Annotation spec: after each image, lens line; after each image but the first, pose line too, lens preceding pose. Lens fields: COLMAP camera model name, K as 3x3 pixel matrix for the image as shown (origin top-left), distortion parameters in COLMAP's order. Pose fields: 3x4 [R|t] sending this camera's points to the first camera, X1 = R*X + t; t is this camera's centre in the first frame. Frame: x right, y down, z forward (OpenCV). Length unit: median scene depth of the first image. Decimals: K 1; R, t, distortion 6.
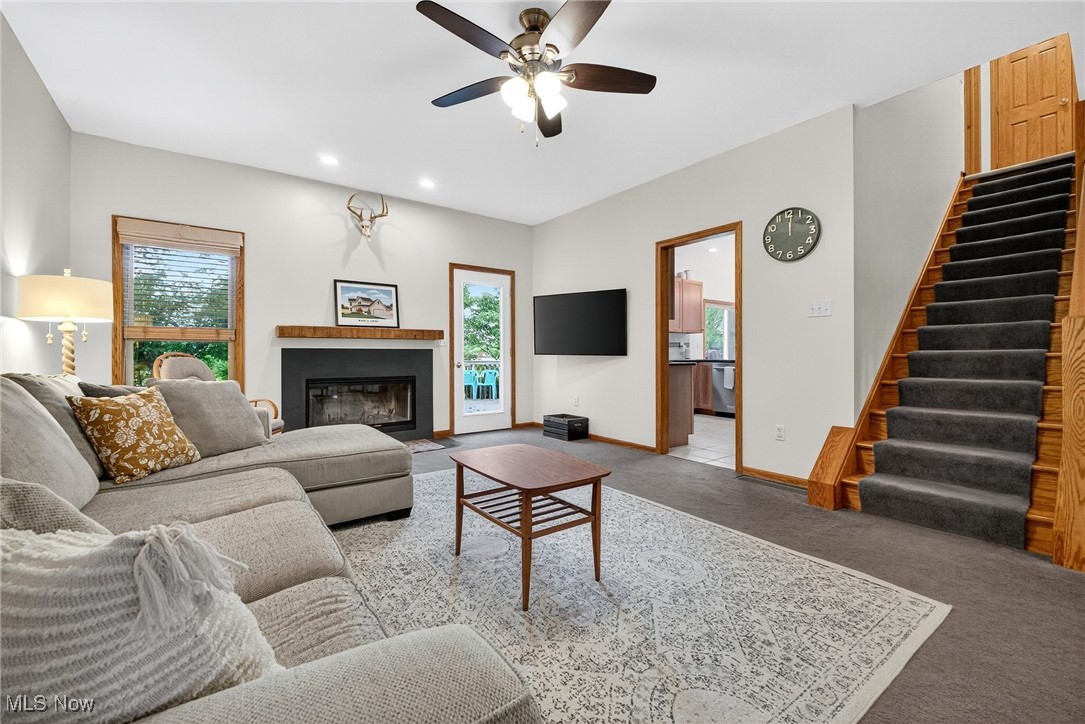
lens RADIAL K [[439.9, 0, 543.7], [0, 439.9, 355.6], [0, 0, 1]] dist [0.000721, -0.000383]
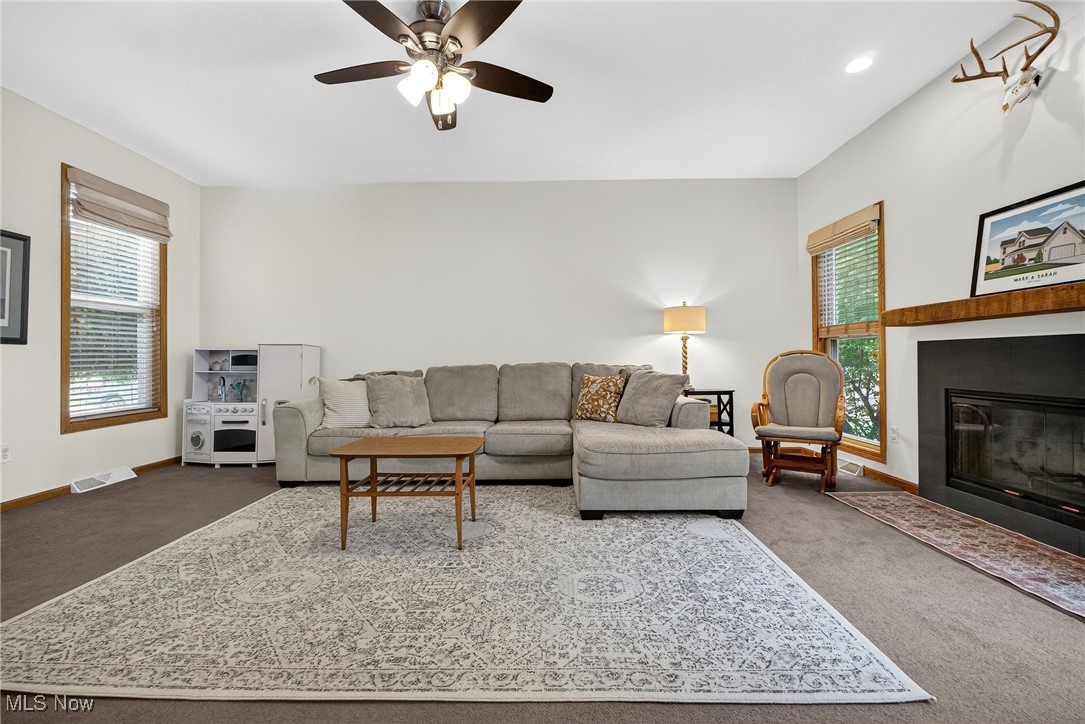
lens RADIAL K [[439.9, 0, 543.7], [0, 439.9, 355.6], [0, 0, 1]] dist [0.000721, -0.000383]
pose [[-0.602015, 0.000399, -0.798485, 0.325389], [0.007827, 0.999955, -0.005401, 0.004741], [0.798446, -0.009501, -0.601991, 0.946369]]
